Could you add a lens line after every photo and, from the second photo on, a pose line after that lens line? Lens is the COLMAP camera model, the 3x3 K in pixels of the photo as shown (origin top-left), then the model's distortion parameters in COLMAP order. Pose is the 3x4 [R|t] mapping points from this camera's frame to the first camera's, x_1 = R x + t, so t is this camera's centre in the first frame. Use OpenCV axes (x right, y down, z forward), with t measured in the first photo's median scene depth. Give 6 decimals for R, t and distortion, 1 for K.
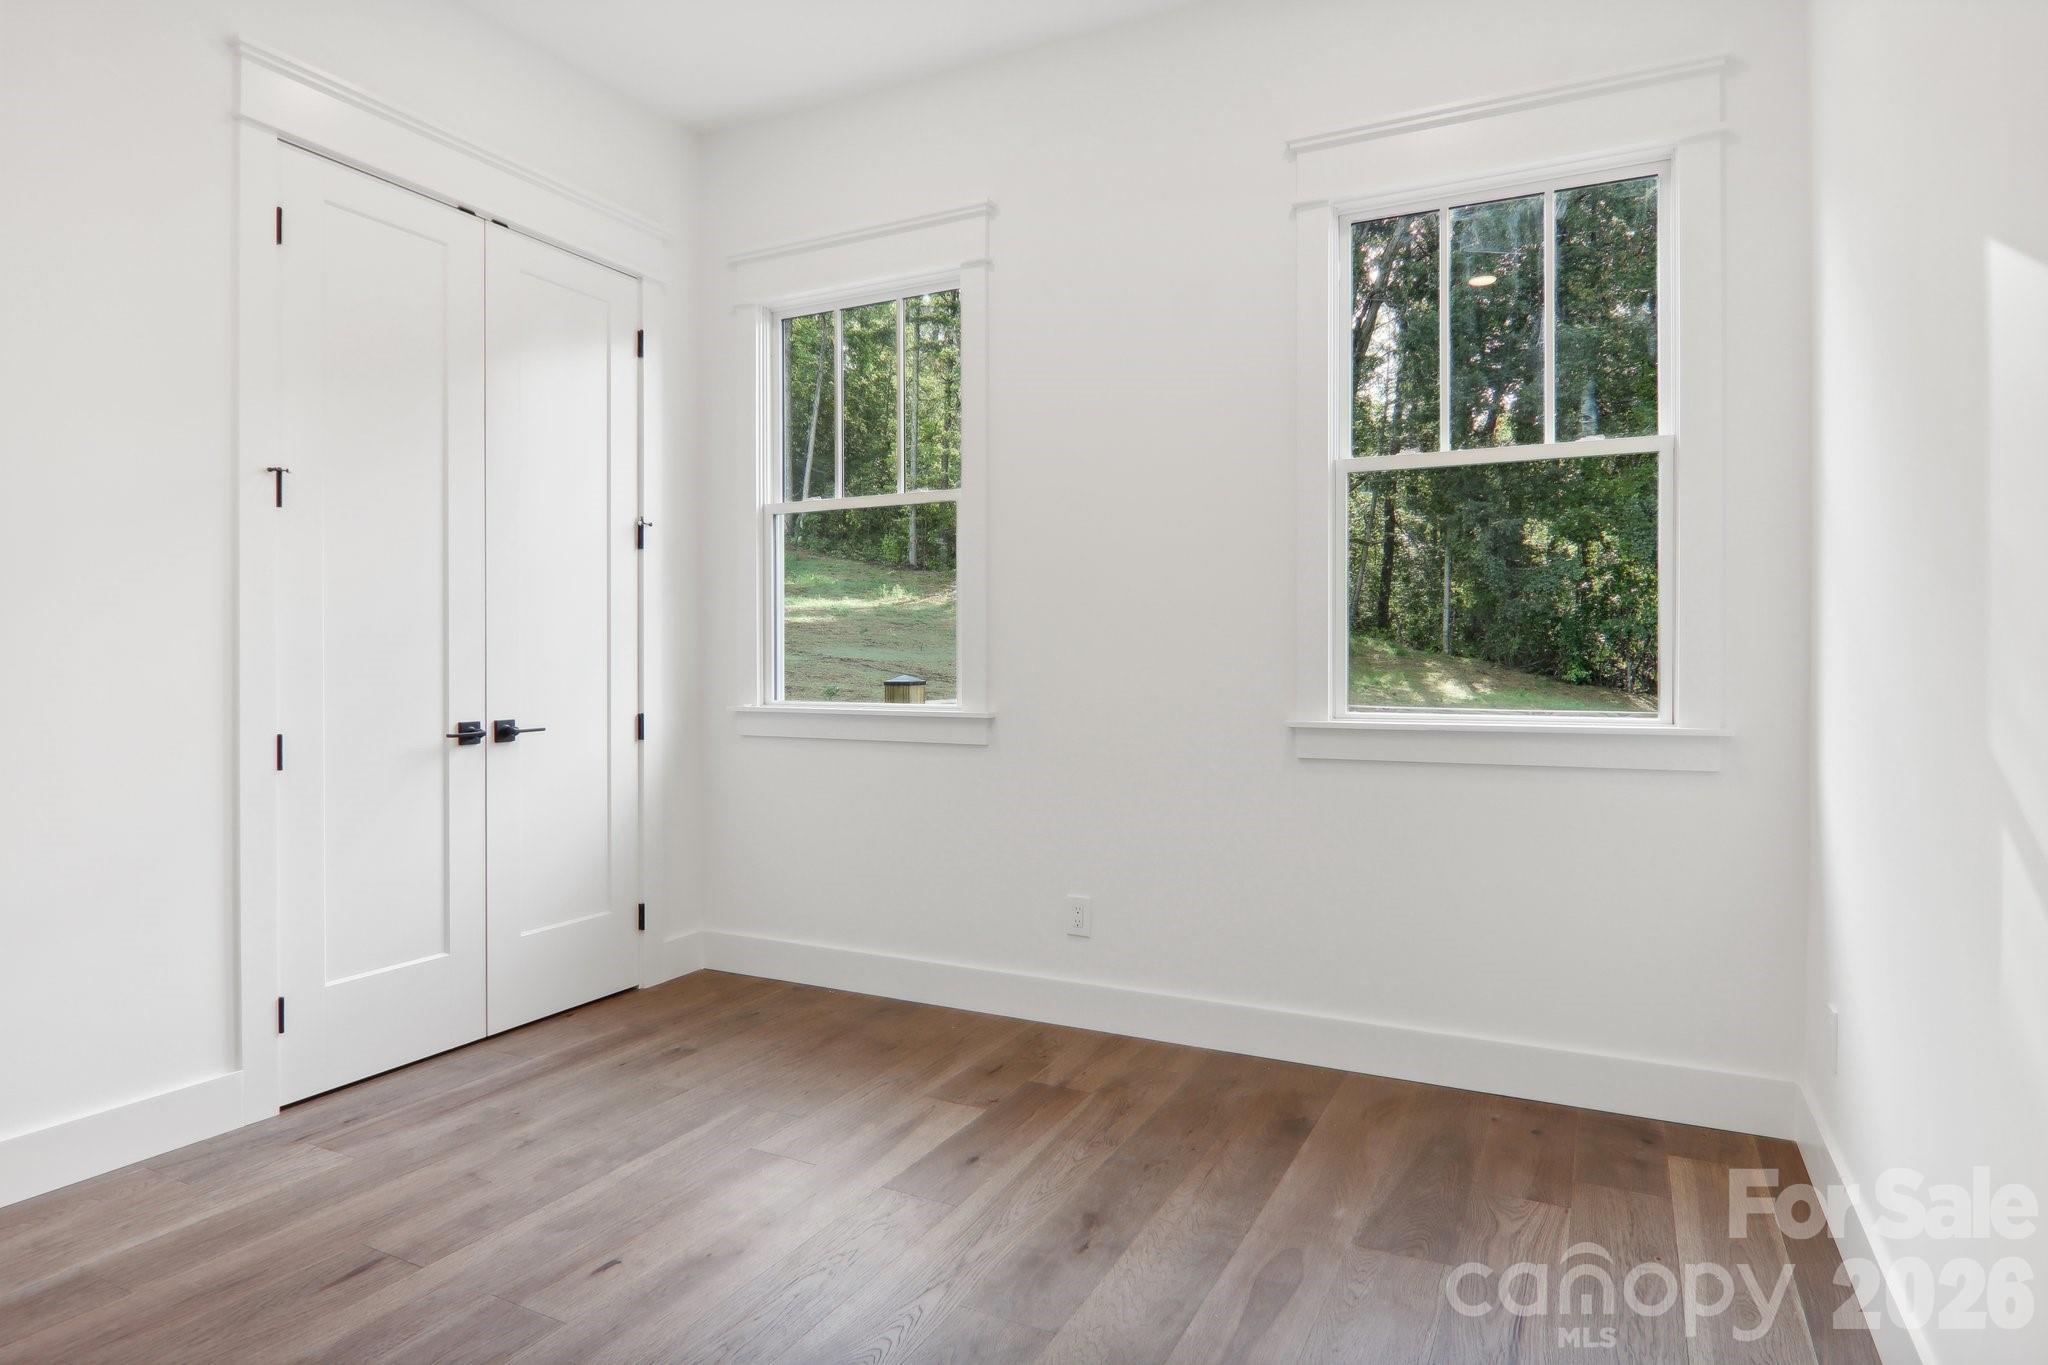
lens RADIAL K [[1171.4, 0, 1007.5], [0, 1171.4, 667.6], [0, 0, 1]] dist [0.001052, -0.008302]
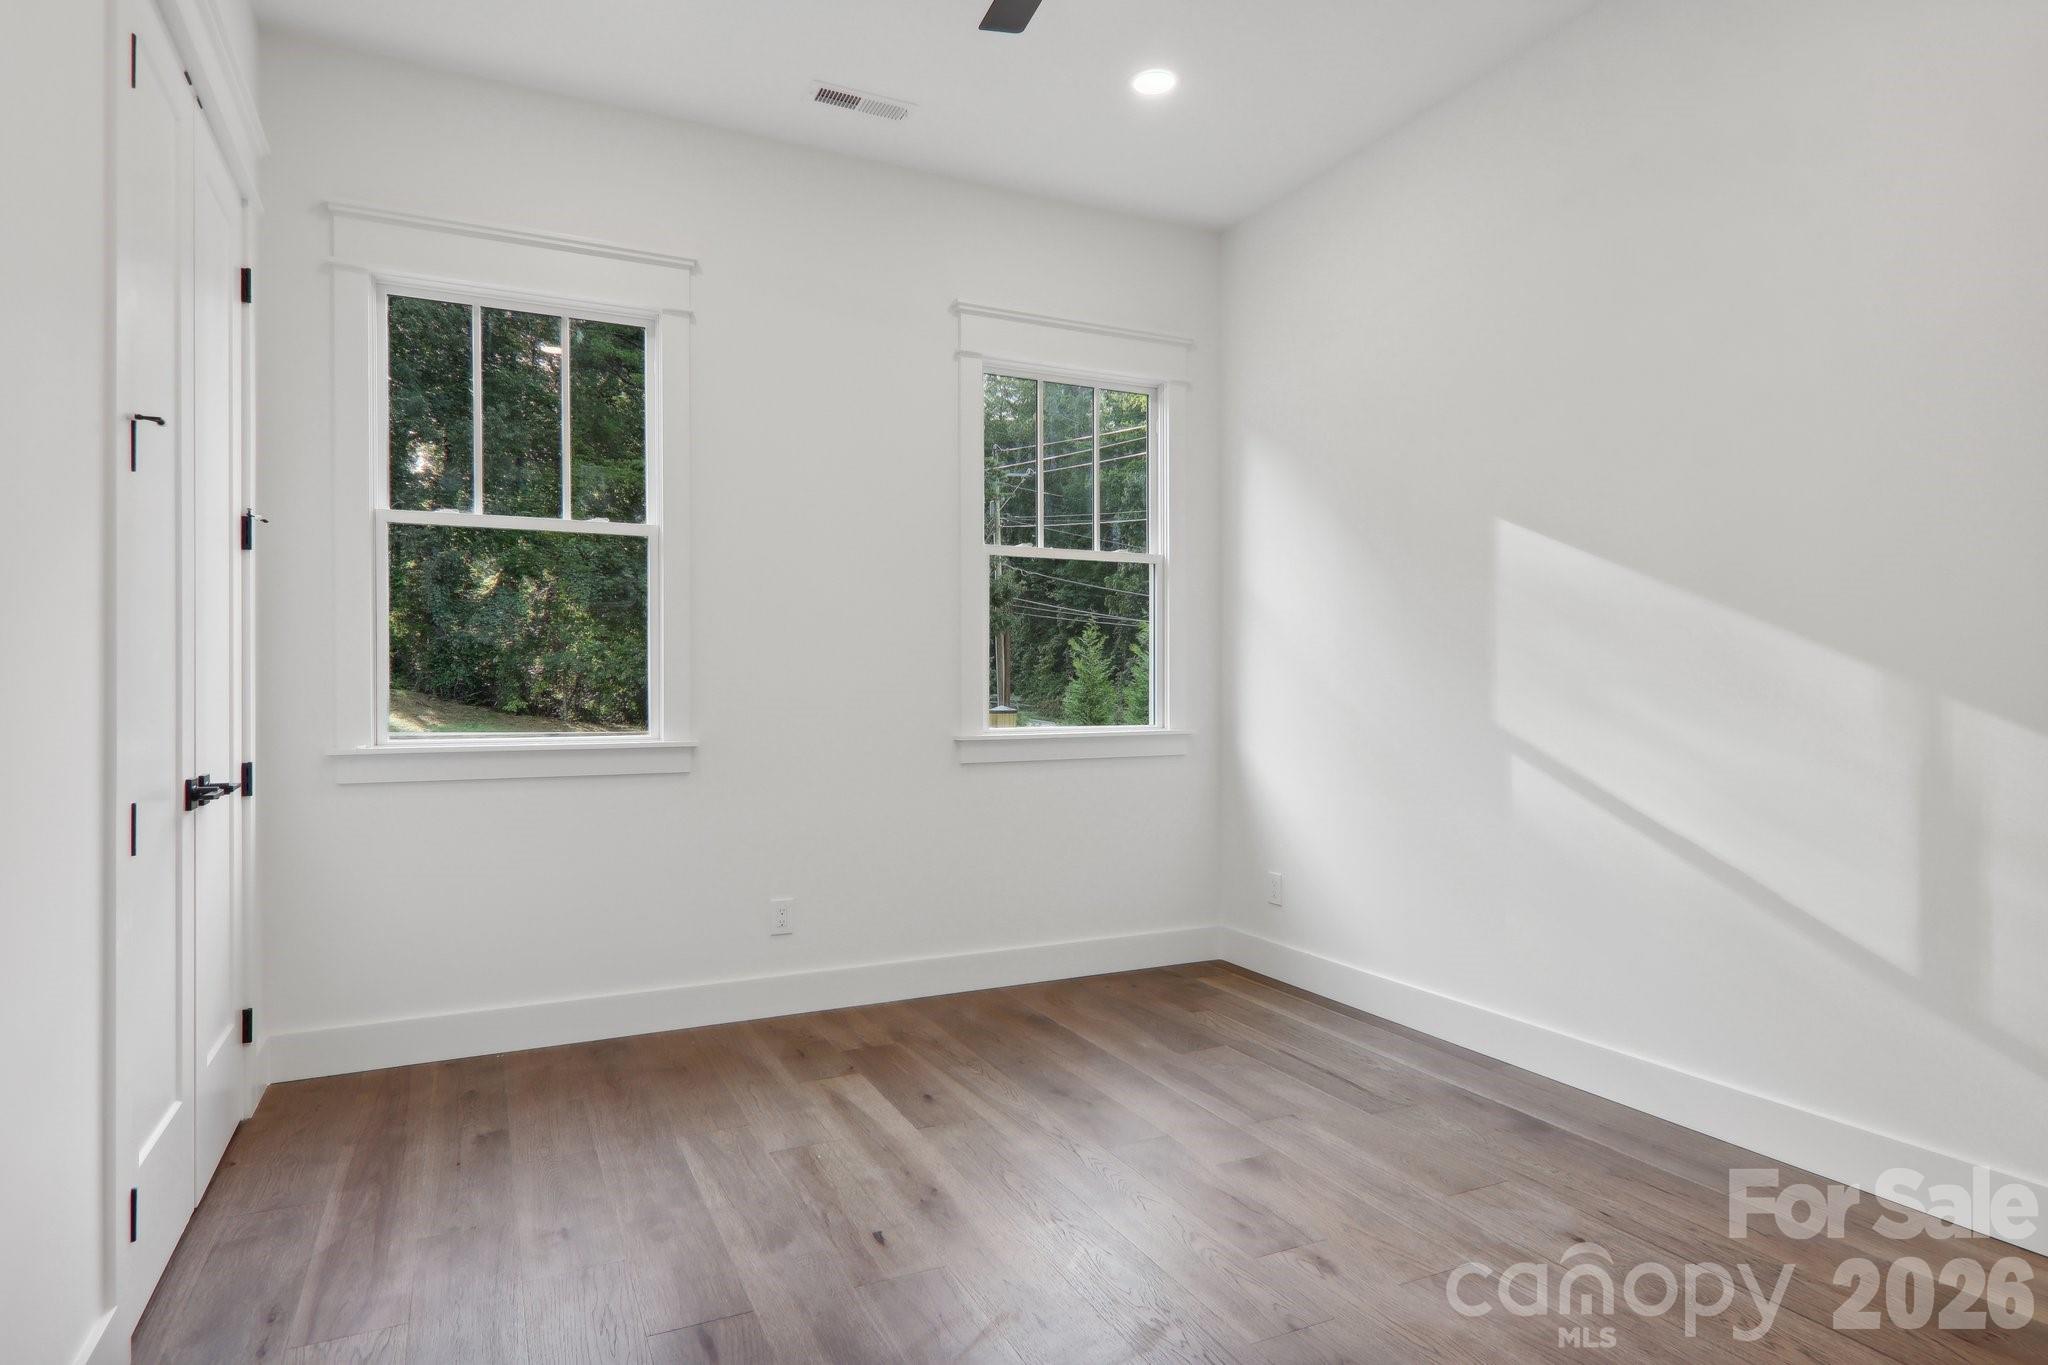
lens RADIAL K [[1171.4, 0, 1032.3], [0, 1171.4, 685.3], [0, 0, 1]] dist [0.001052, -0.008302]
pose [[0.577808, 0.000630, 0.816172, -0.816217], [0.009025, 0.999934, -0.007161, -0.001636], [-0.816123, 0.011503, 0.577764, 0.164822]]
